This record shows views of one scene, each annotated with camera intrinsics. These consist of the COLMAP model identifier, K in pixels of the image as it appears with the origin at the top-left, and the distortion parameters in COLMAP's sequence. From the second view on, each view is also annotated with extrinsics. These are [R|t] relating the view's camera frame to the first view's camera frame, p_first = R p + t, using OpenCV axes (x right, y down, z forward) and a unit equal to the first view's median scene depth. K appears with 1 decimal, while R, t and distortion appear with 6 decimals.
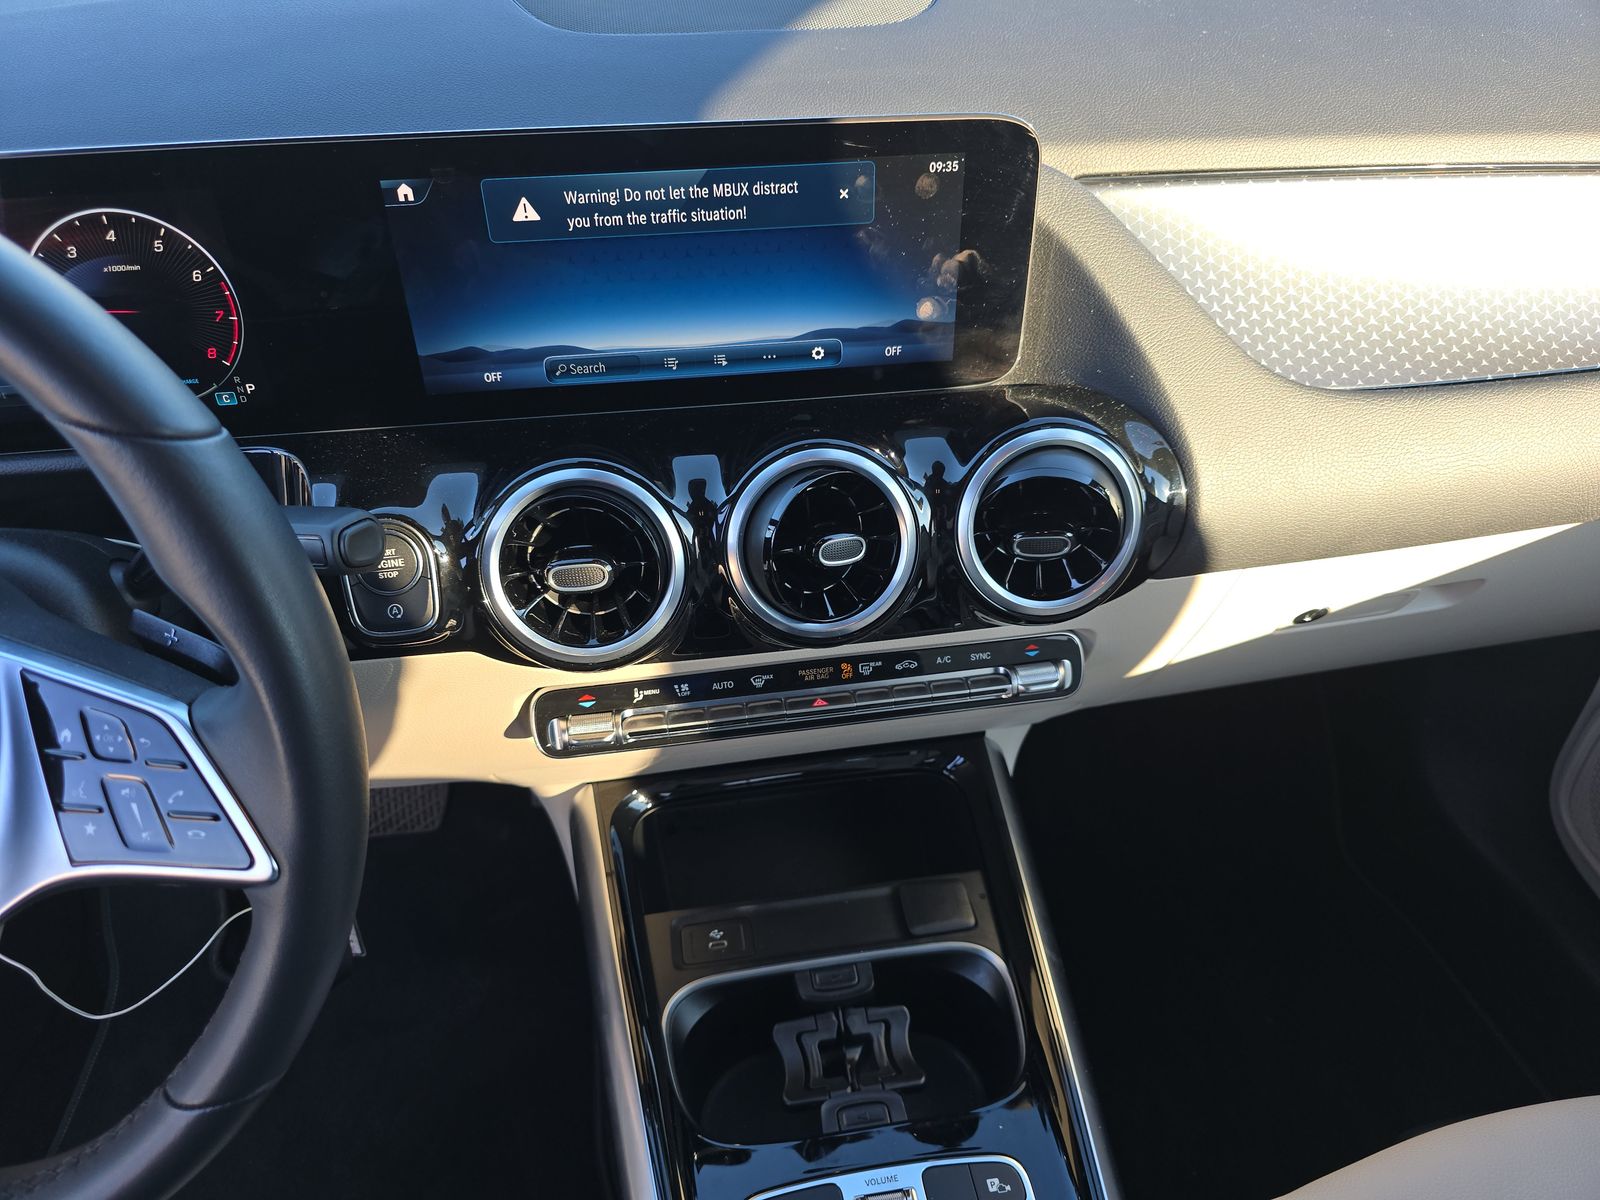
lens RADIAL K [[1058.3, 0, 800.0], [0, 1058.3, 600.0], [0, 0, 1]] dist [0.006227, -0.004904]
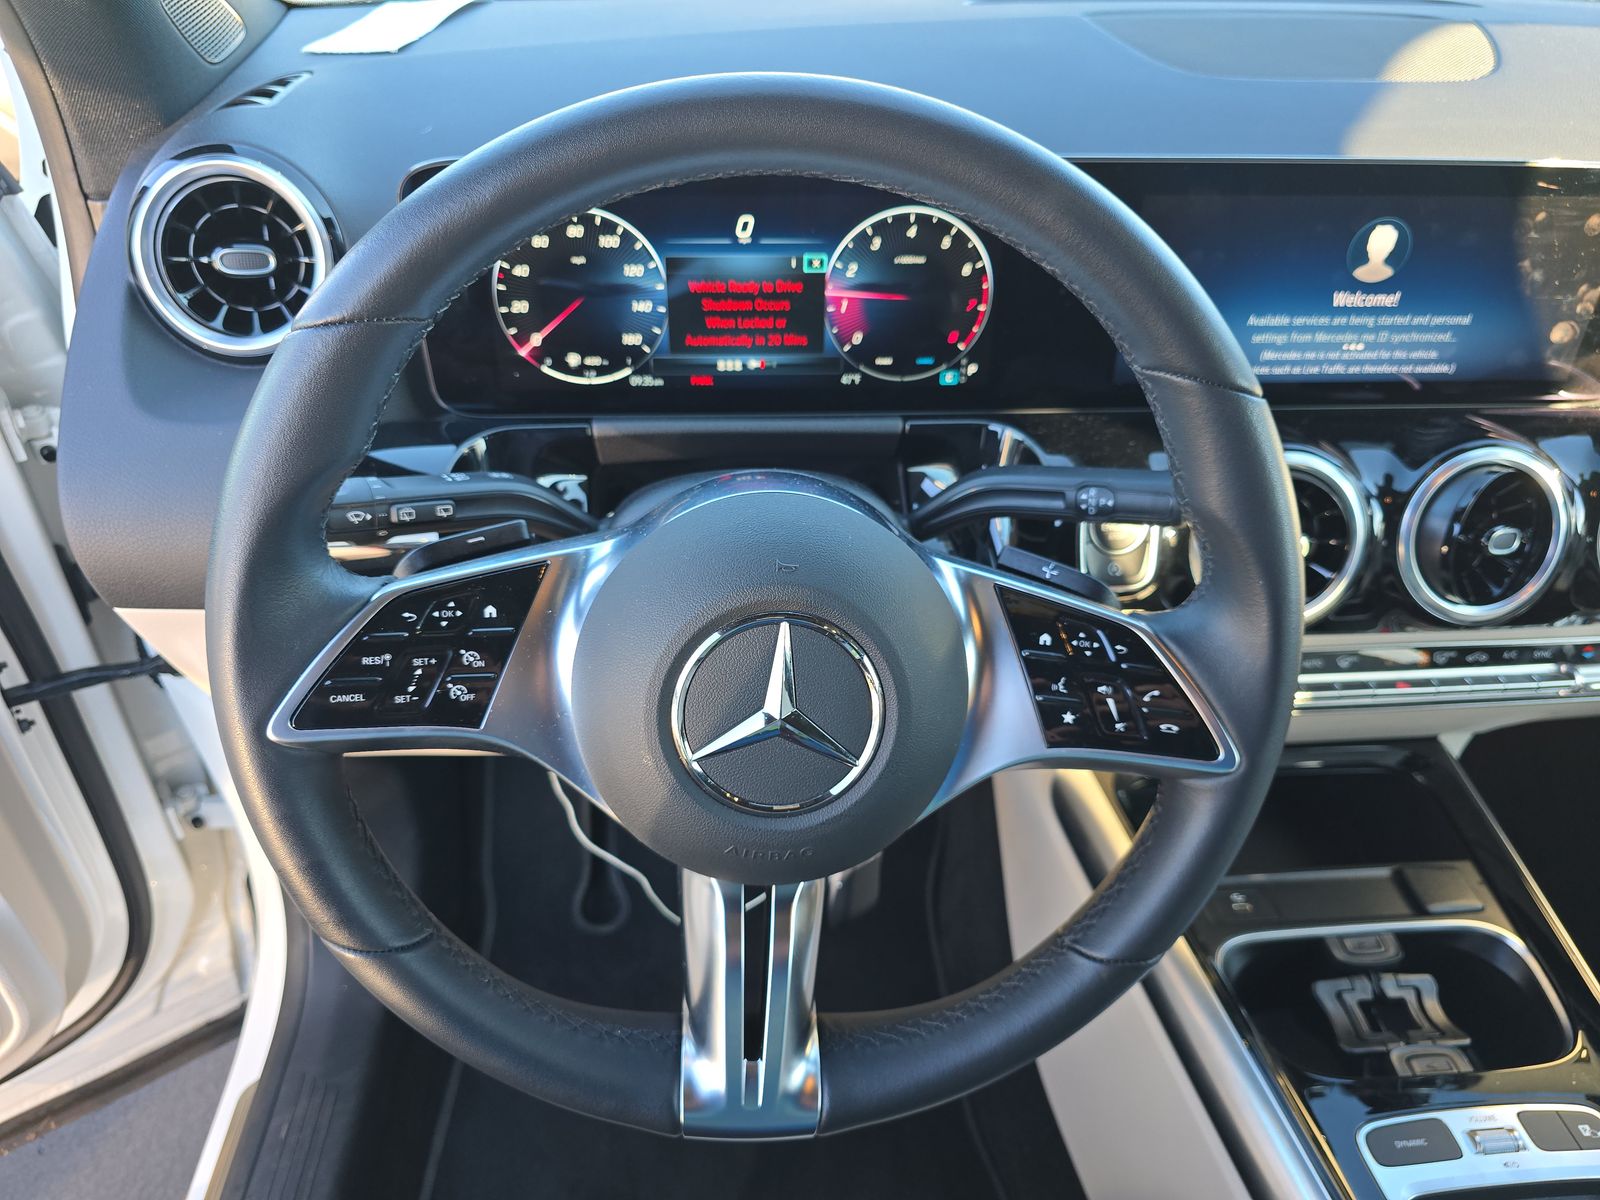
lens RADIAL K [[1129.8, 0, 800.0], [0, 1129.8, 600.0], [0, 0, 1]] dist [0.052439, -0.047550]
pose [[0.997558, 0.066620, -0.020962, -0.552047], [-0.066849, 0.997709, -0.010413, 0.059963], [0.020221, 0.011789, 0.999726, -0.181030]]
